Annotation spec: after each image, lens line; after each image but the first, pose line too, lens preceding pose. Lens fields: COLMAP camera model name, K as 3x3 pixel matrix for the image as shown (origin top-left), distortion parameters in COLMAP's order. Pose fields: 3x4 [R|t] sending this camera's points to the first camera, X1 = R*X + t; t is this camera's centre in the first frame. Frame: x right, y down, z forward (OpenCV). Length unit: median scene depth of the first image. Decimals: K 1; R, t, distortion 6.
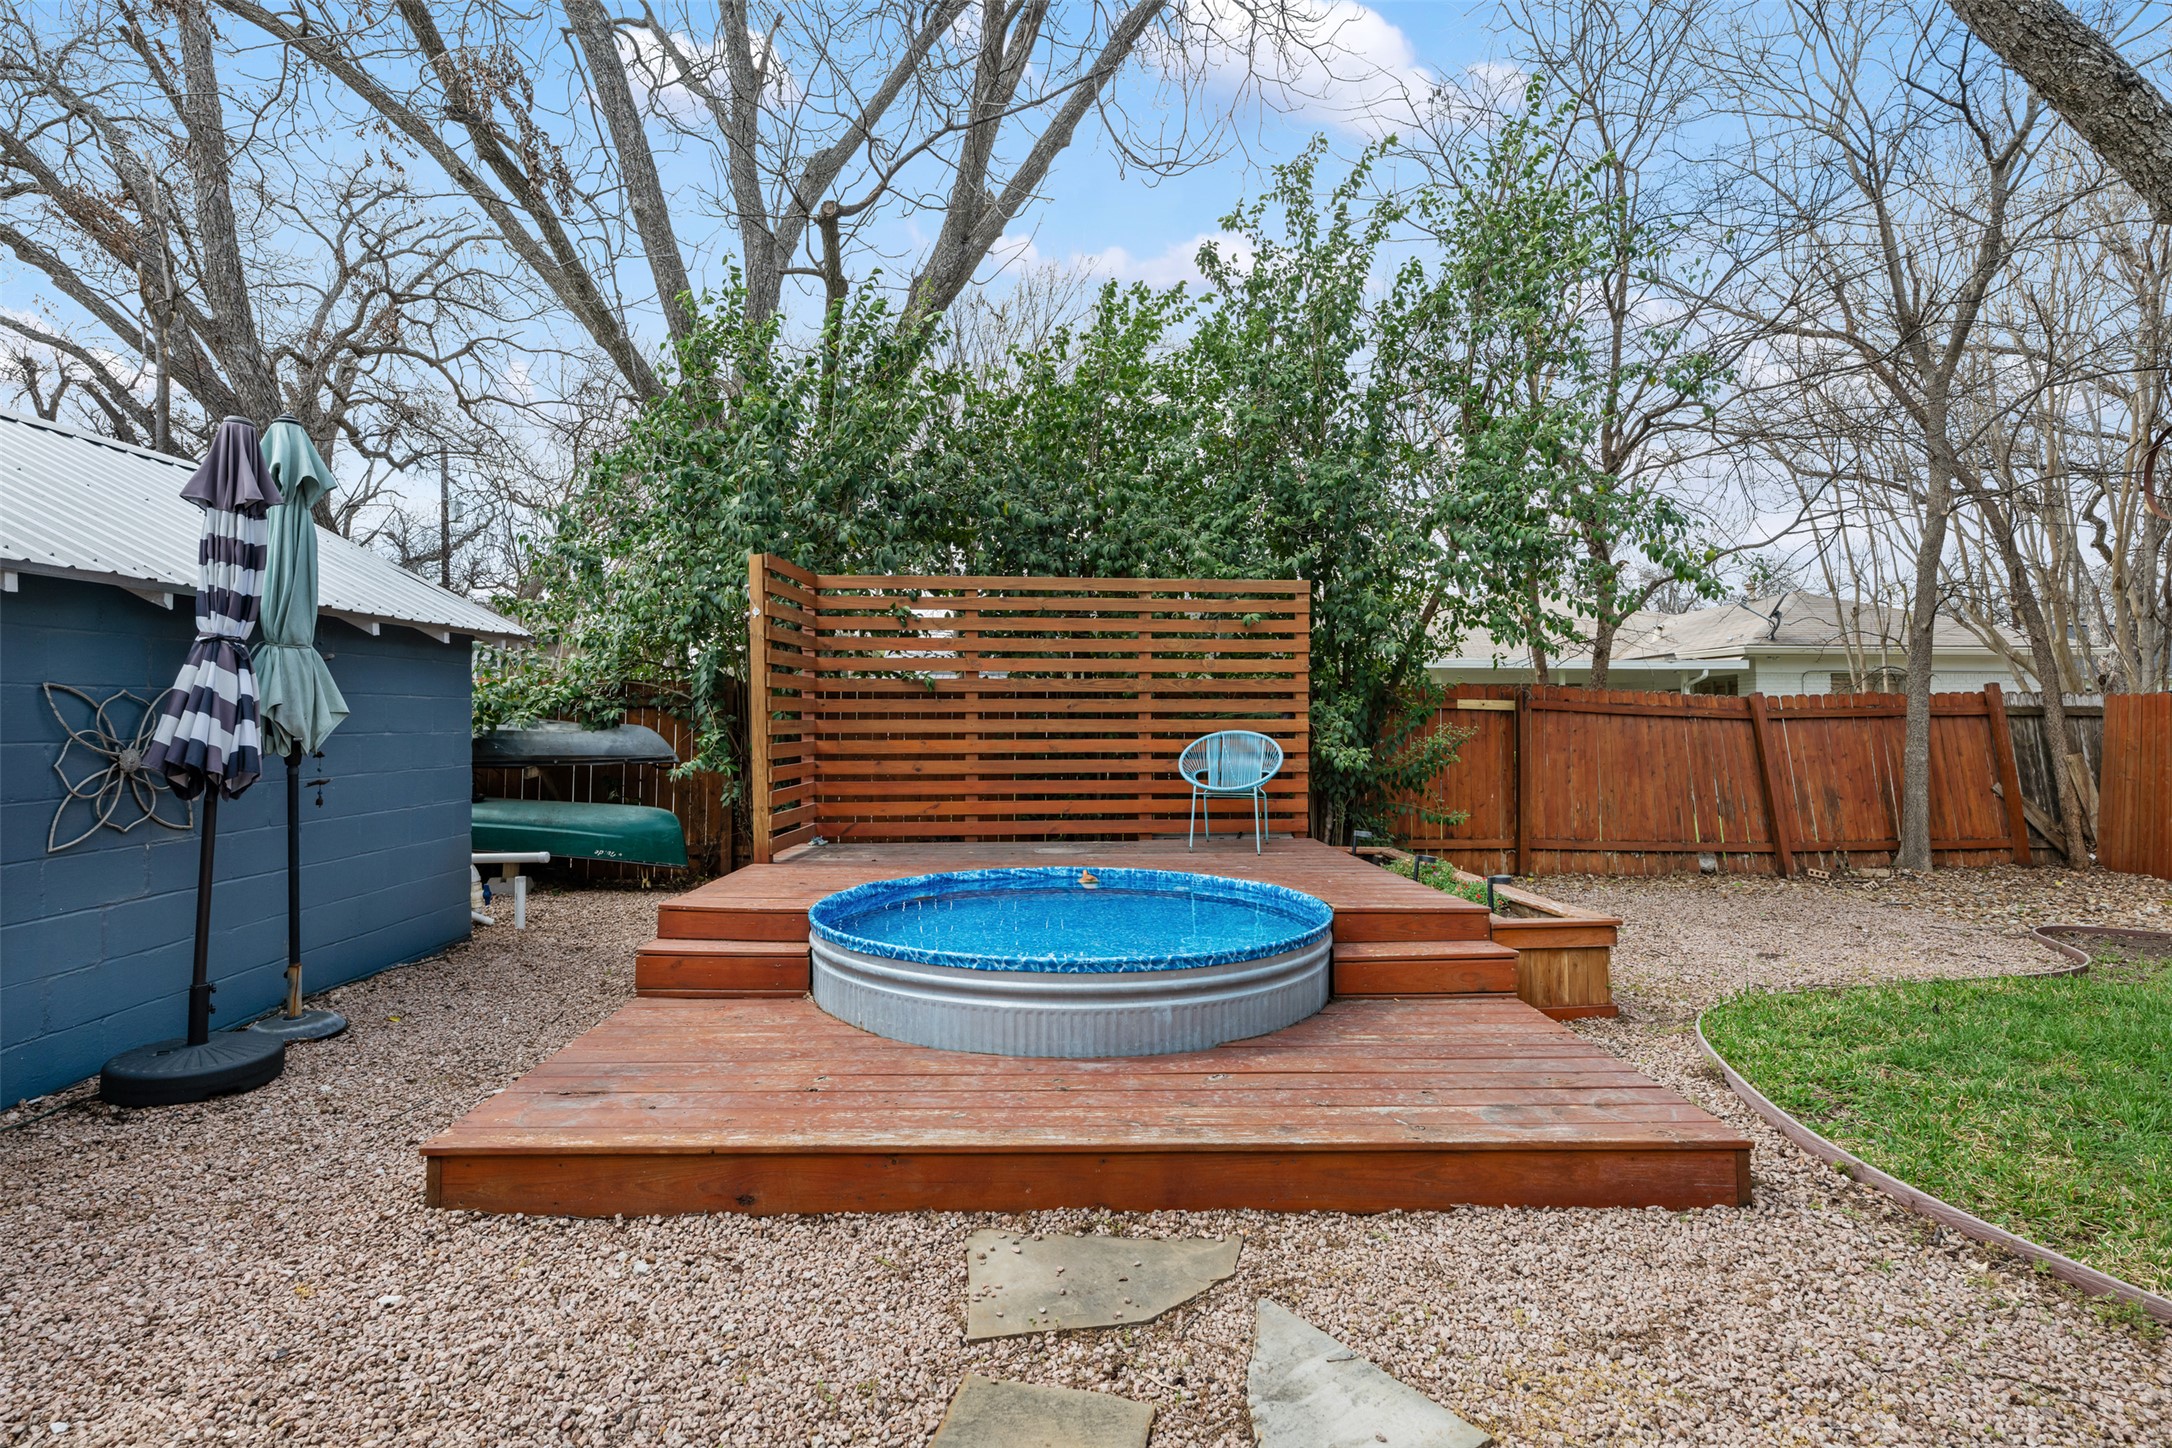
lens RADIAL K [[1020.3, 0, 1088.4], [0, 1020.3, 709.0], [0, 0, 1]] dist [0.000482, -0.000744]
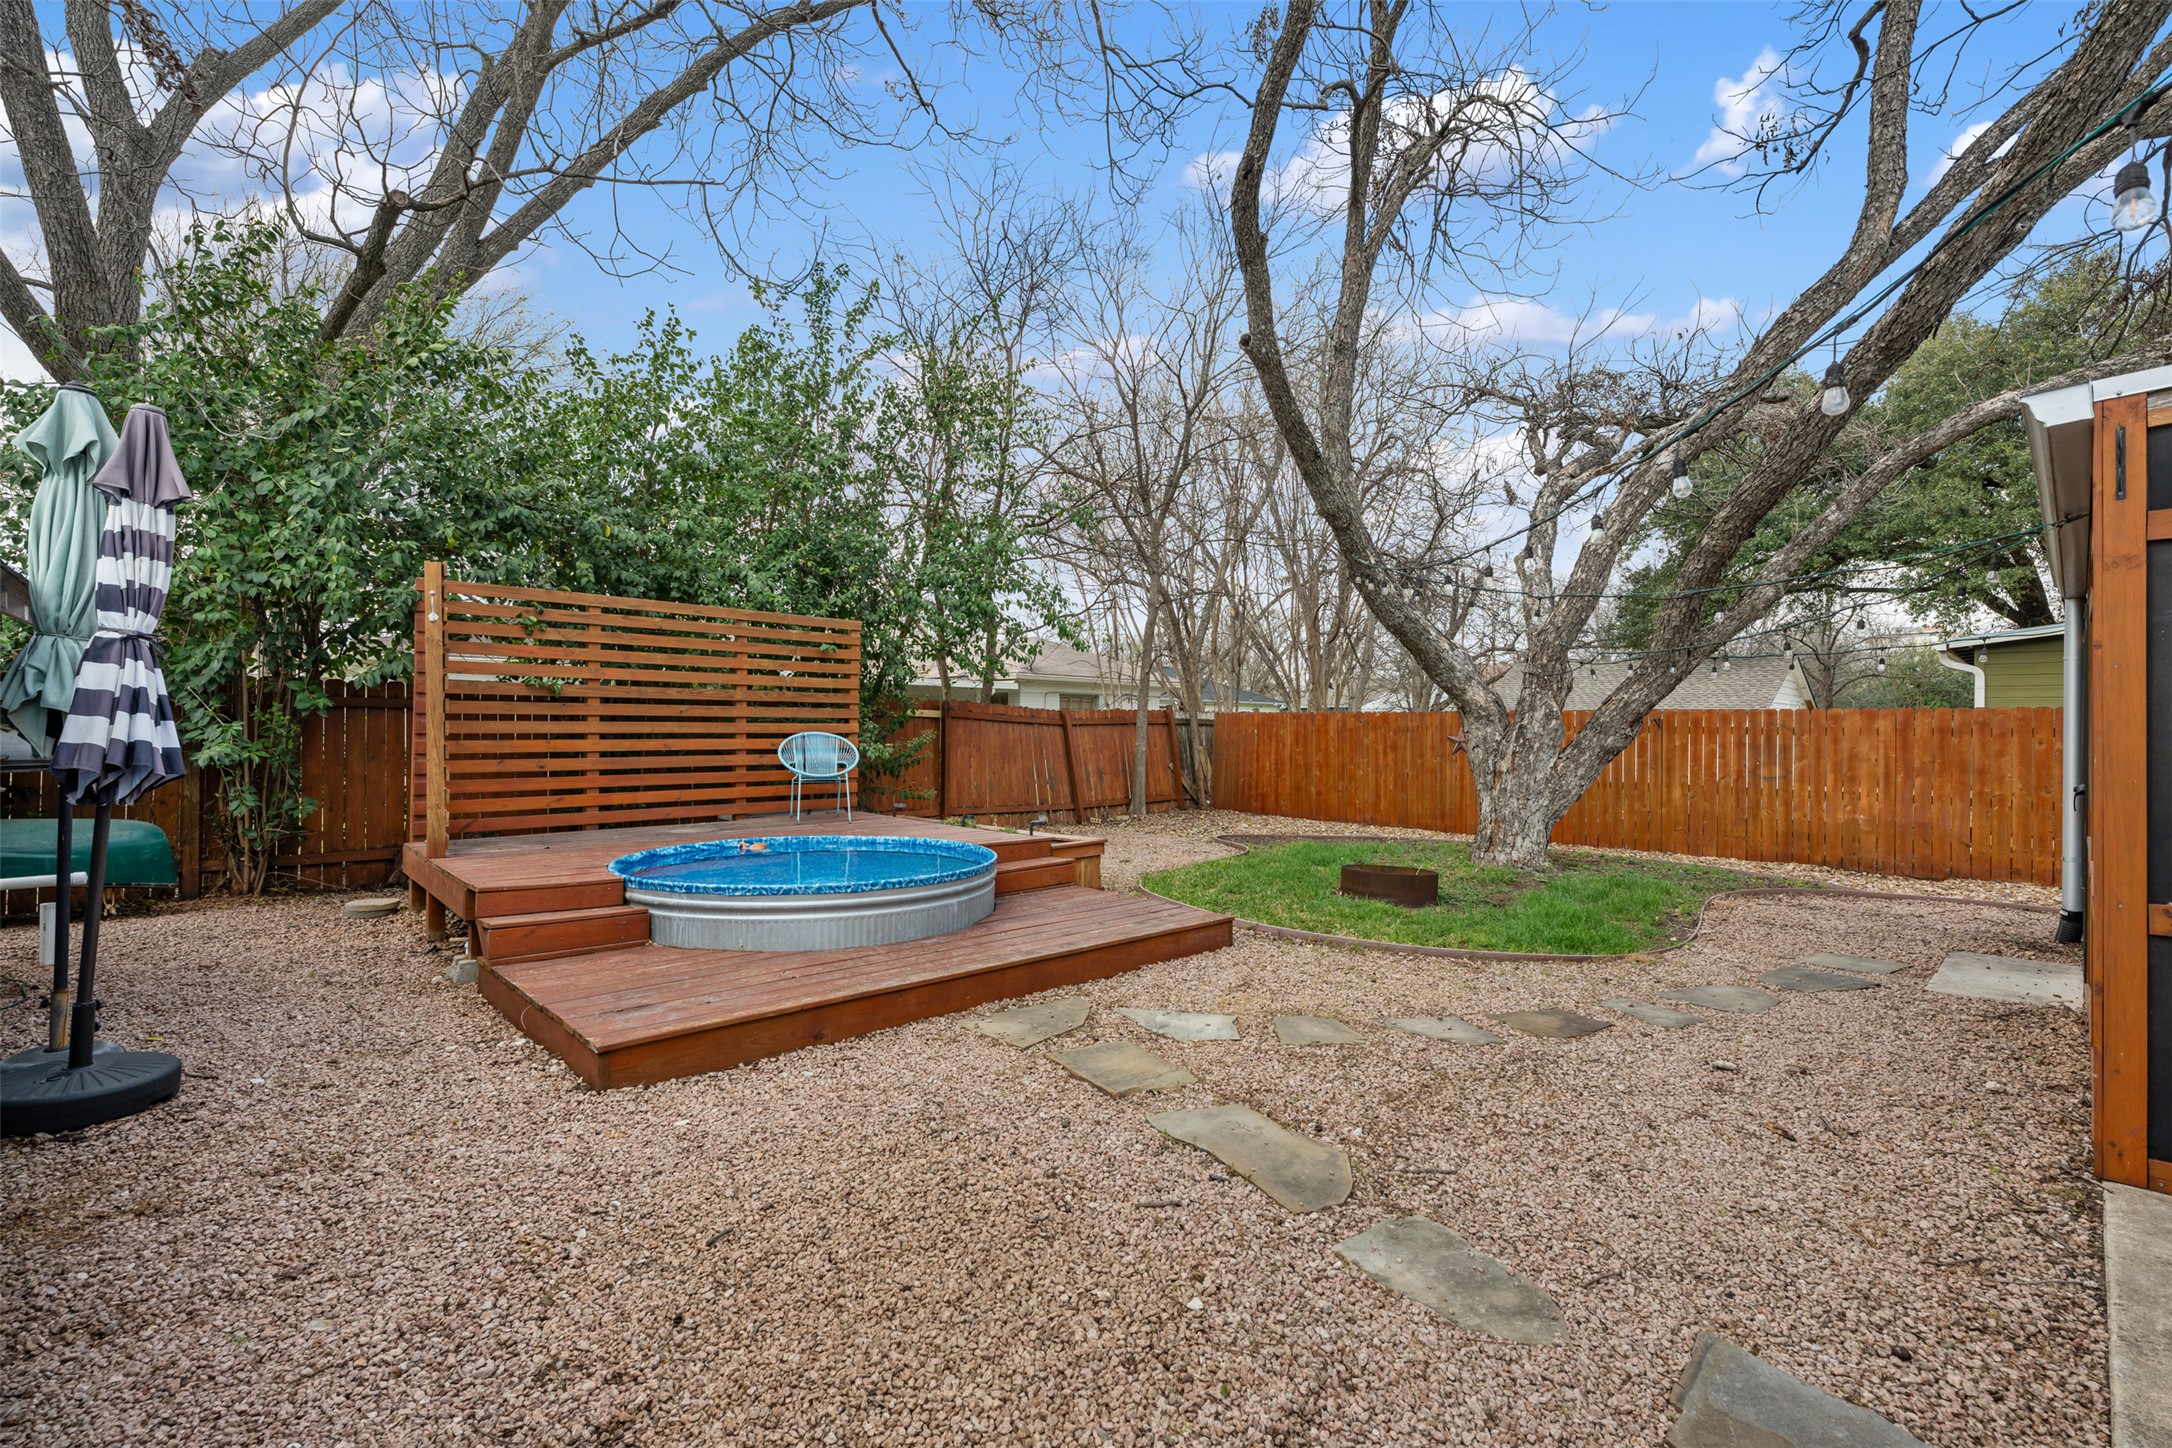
lens RADIAL K [[927.2, 0, 1077.8], [0, 927.2, 720.7], [0, 0, 1]] dist [-0.000268, 0.000152]
pose [[0.753177, 0.010265, 0.657738, -0.518408], [-0.017258, 0.999842, 0.004158, -0.005601], [-0.657592, -0.014483, 0.753235, -0.166080]]
